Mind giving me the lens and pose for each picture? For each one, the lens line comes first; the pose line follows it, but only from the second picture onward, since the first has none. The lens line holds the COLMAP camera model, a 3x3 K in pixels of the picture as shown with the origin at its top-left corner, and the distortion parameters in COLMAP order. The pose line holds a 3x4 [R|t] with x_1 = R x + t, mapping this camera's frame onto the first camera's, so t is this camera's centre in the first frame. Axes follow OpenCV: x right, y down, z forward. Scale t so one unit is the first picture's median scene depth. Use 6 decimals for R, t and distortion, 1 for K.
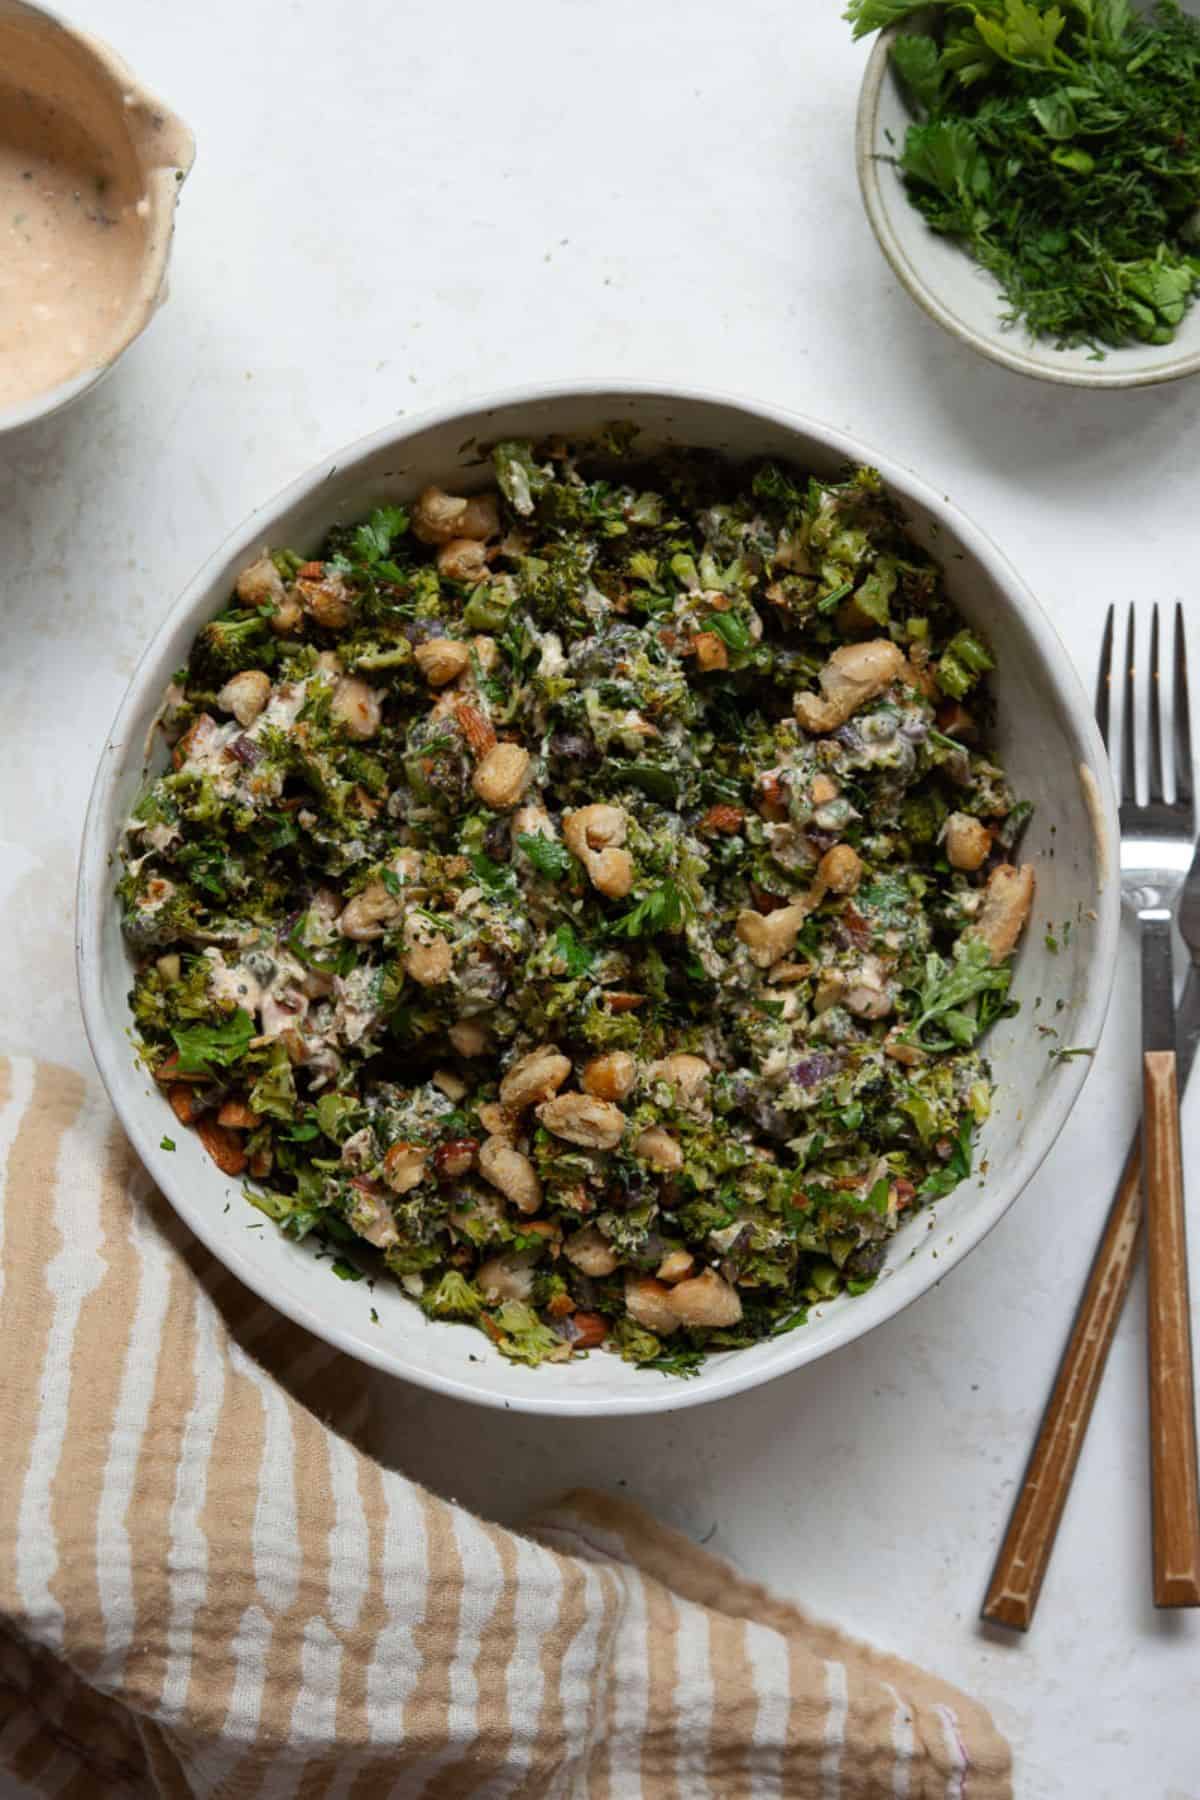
lens RADIAL K [[4766.9, 0, 608.3], [0, 4766.9, 901.7], [0, 0, 1]] dist [0.034181, 0.000000]
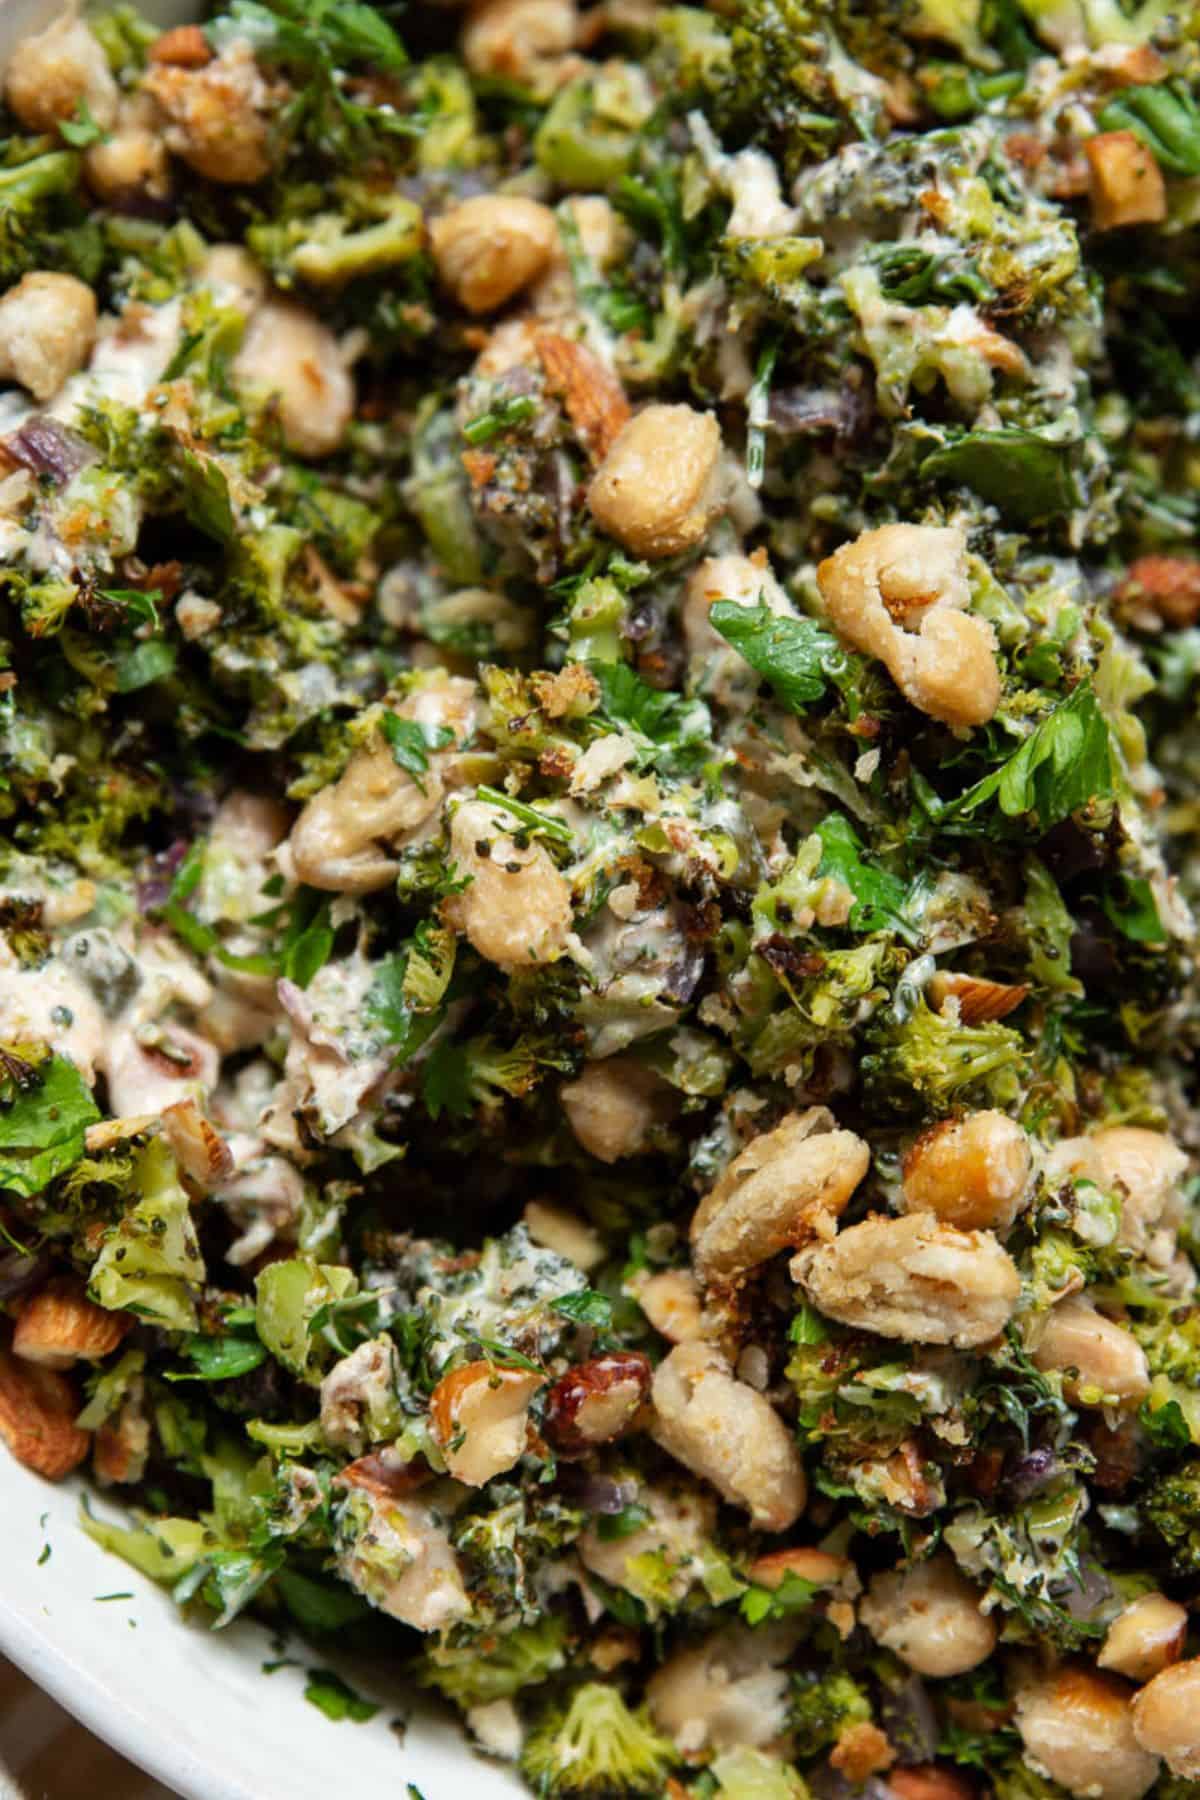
lens RADIAL K [[4766.9, 0, 589.3], [0, 4766.9, 916.5], [0, 0, 1]] dist [0.034181, 0.000000]
pose [[0.997213, -0.048868, 0.056372, -0.053790], [0.055589, 0.990651, -0.124579, 0.063566], [-0.049757, 0.127365, 0.990607, 0.585379]]
